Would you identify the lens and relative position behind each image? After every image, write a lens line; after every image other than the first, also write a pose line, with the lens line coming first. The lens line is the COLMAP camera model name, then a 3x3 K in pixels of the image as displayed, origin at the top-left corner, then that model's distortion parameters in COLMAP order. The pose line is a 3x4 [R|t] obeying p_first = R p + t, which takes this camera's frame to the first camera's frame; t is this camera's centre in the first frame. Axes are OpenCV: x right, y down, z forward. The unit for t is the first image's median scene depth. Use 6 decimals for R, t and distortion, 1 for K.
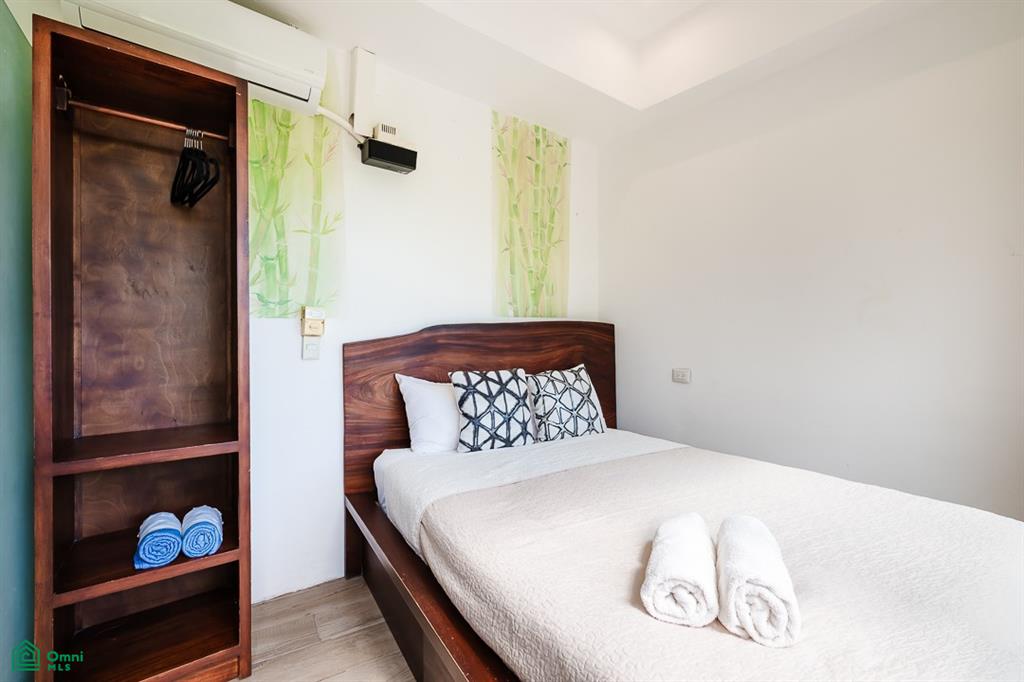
lens RADIAL K [[428.8, 0, 512.0], [0, 428.8, 341.0], [0, 0, 1]] dist [-0.001588, -0.000136]
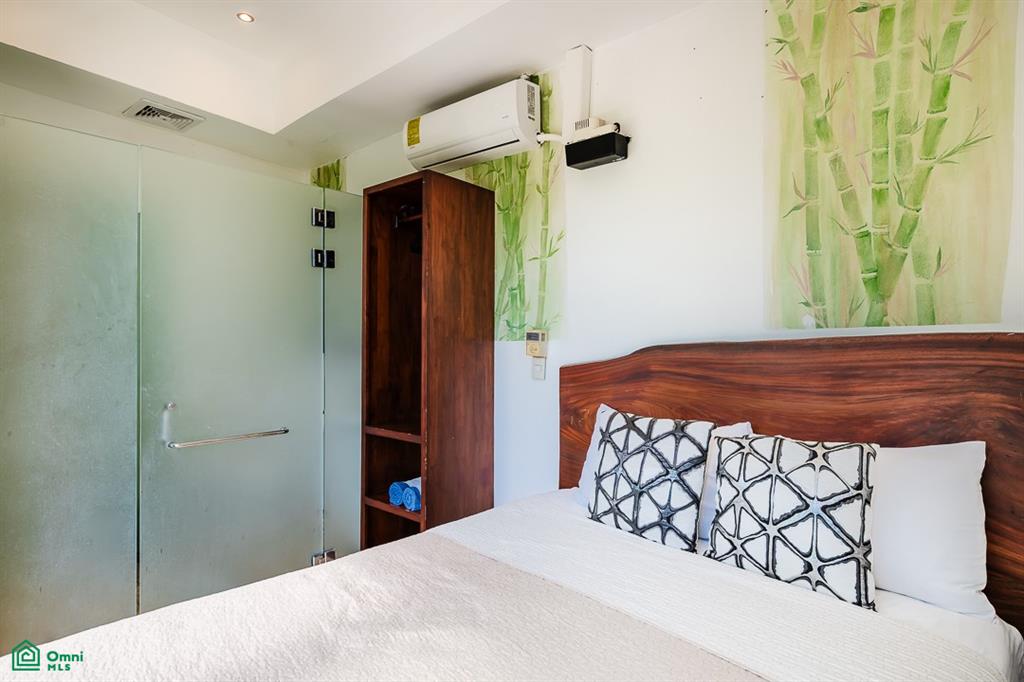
lens RADIAL K [[505.1, 0, 512.0], [0, 505.1, 341.0], [0, 0, 1]] dist [0.002842, 0.000211]
pose [[0.243189, 0.002726, -0.969975, 0.640808], [-0.004020, 0.999990, 0.001802, -0.047868], [0.969971, 0.003461, 0.243198, 0.573474]]
